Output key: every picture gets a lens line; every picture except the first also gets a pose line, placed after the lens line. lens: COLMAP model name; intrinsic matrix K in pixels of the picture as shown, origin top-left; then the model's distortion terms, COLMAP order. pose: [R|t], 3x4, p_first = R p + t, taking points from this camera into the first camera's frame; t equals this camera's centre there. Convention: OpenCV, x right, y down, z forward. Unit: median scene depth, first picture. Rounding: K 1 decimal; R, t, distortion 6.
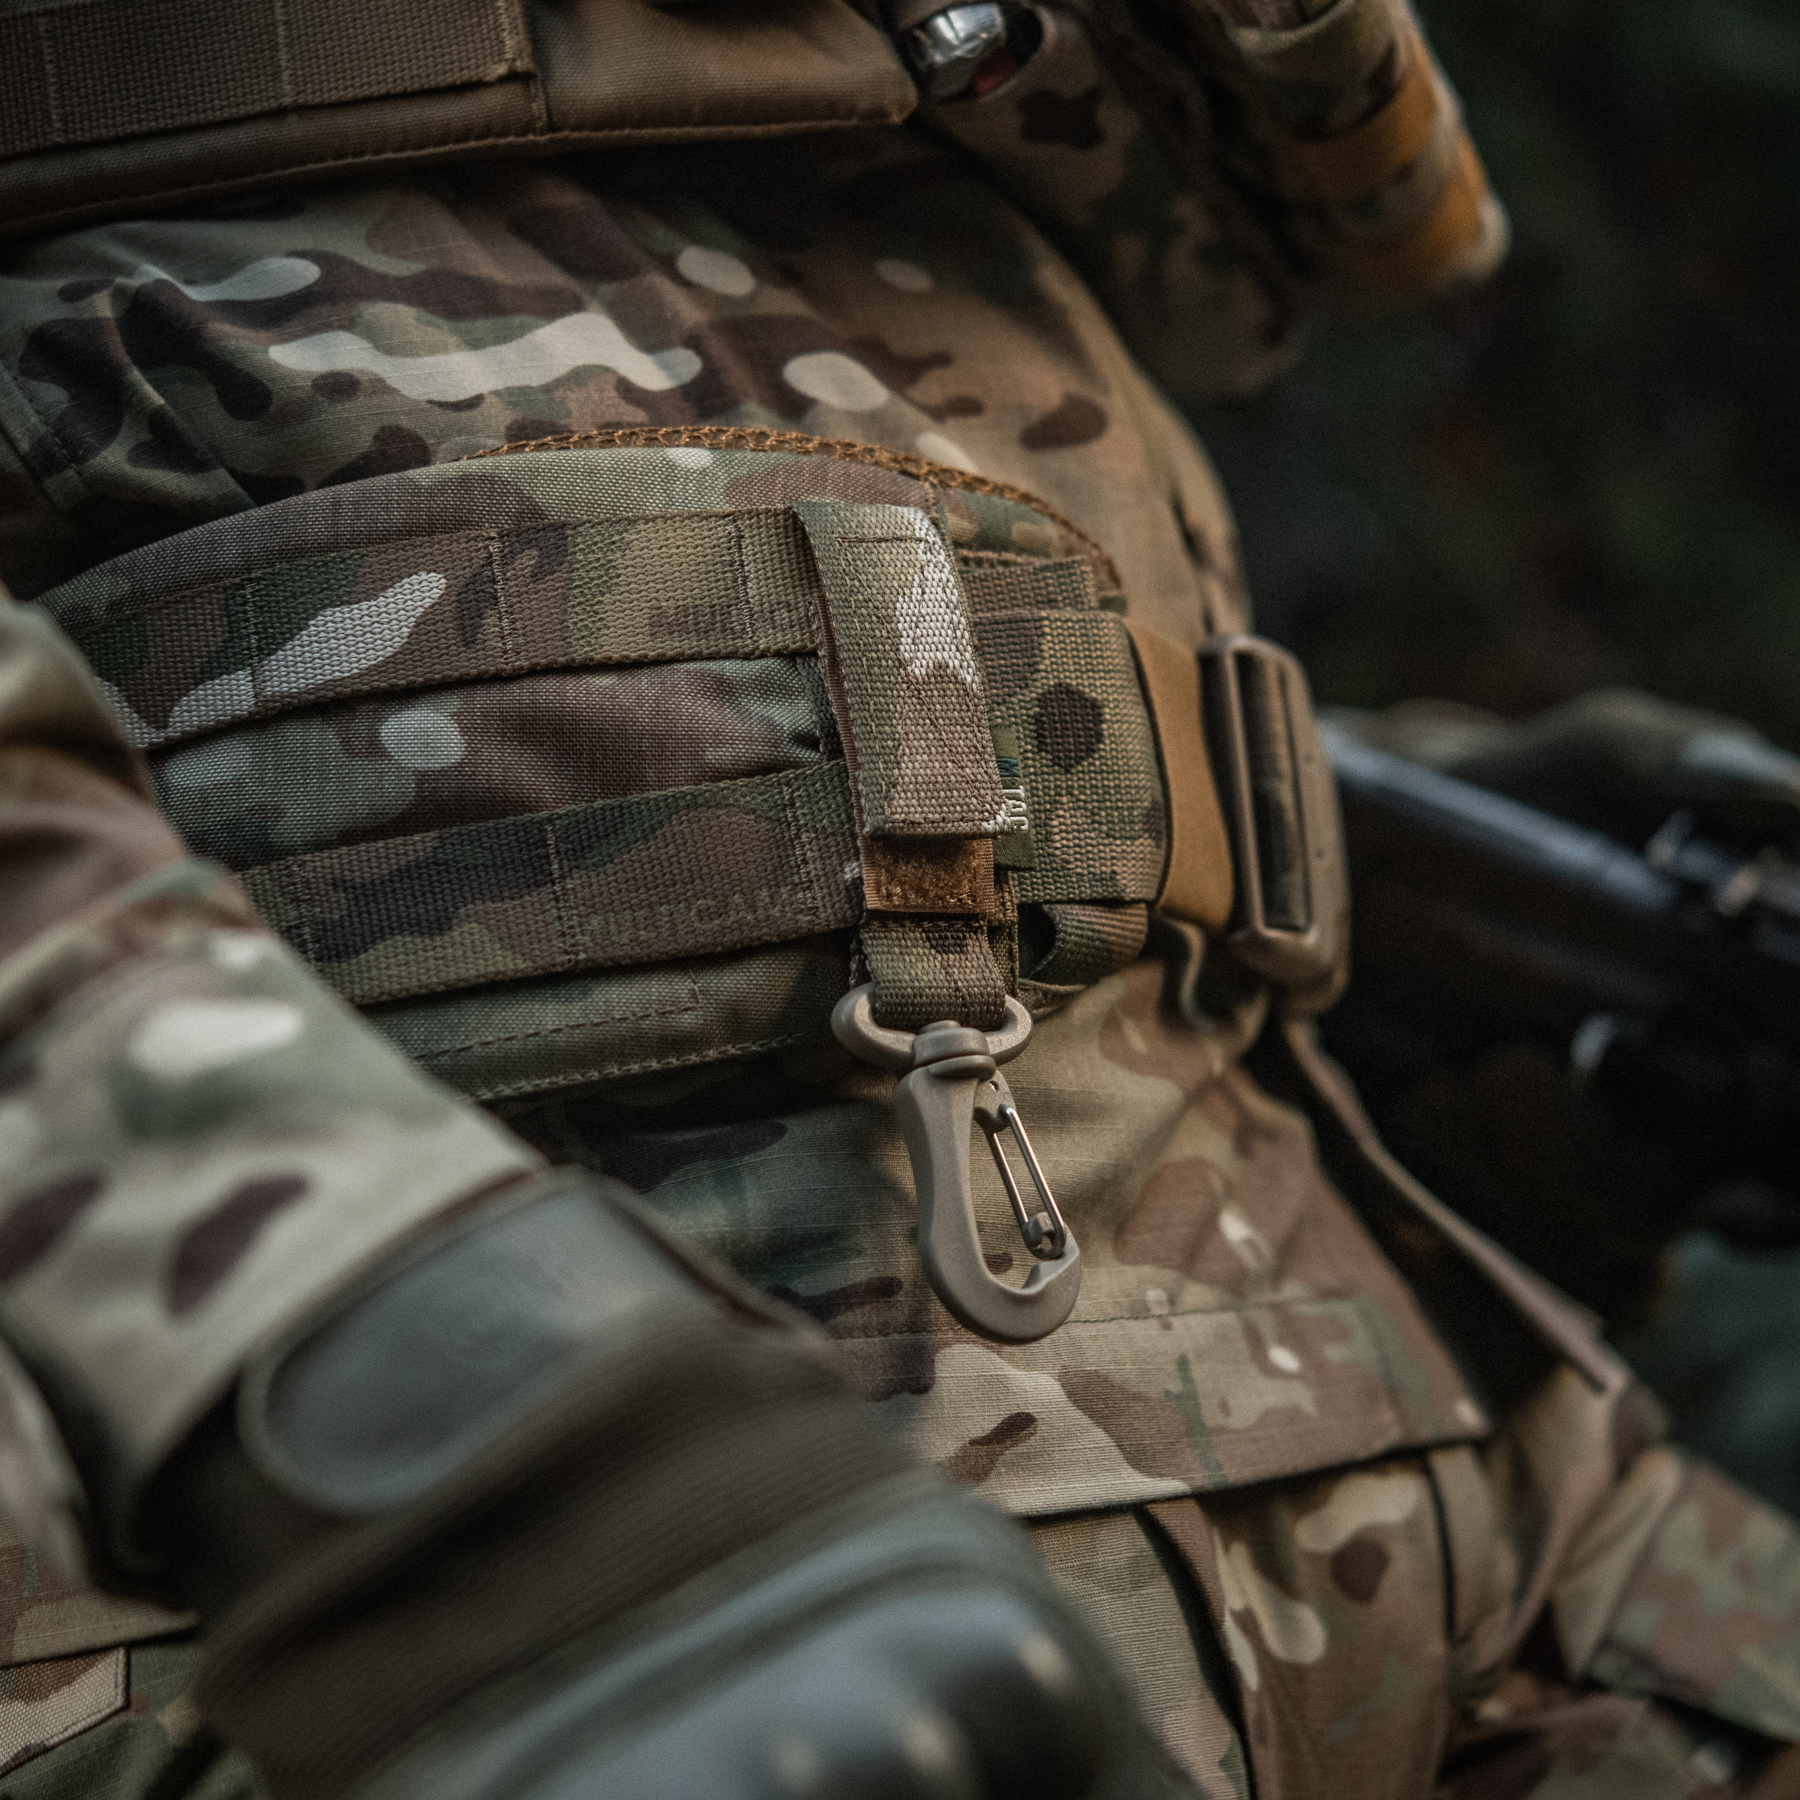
lens RADIAL K [[5119.9, 0, 700.5], [0, 5119.9, 899.6], [0, 0, 1]] dist [0.051511, -0.022520]
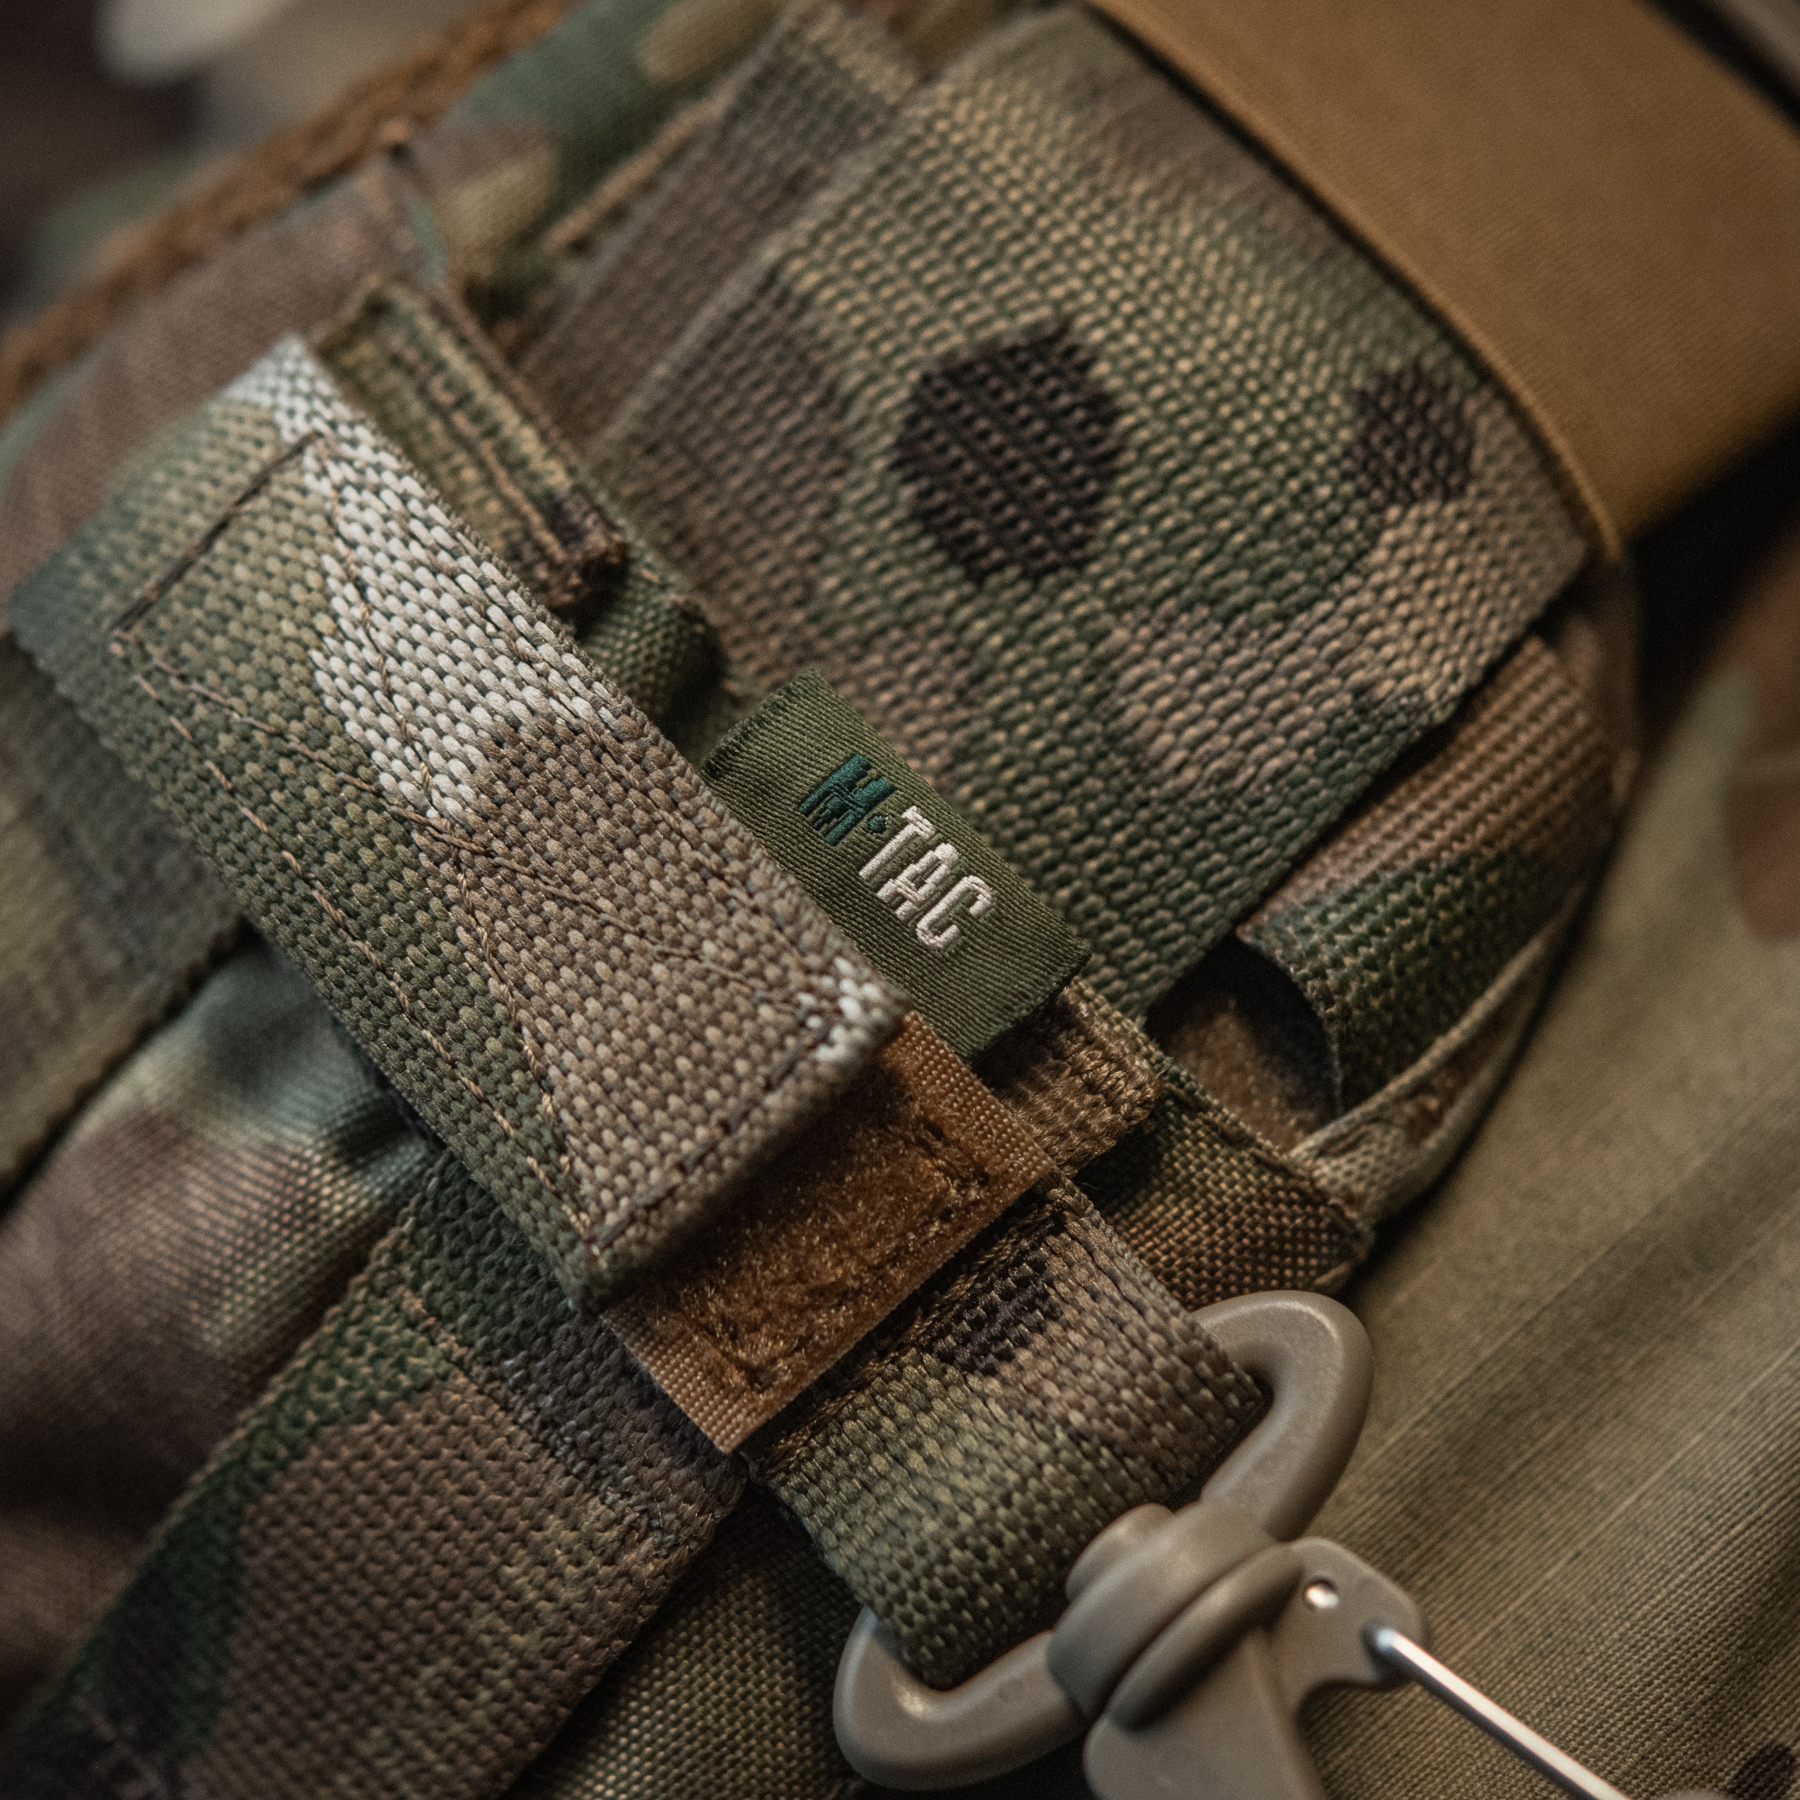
lens RADIAL K [[5119.9, 0, 700.5], [0, 5119.9, 899.6], [0, 0, 1]] dist [0.051511, -0.022520]
pose [[0.623442, -0.545234, -0.560393, 0.252947], [0.683391, 0.728215, 0.051763, -0.046315], [0.379863, -0.415239, 0.826608, 0.699464]]
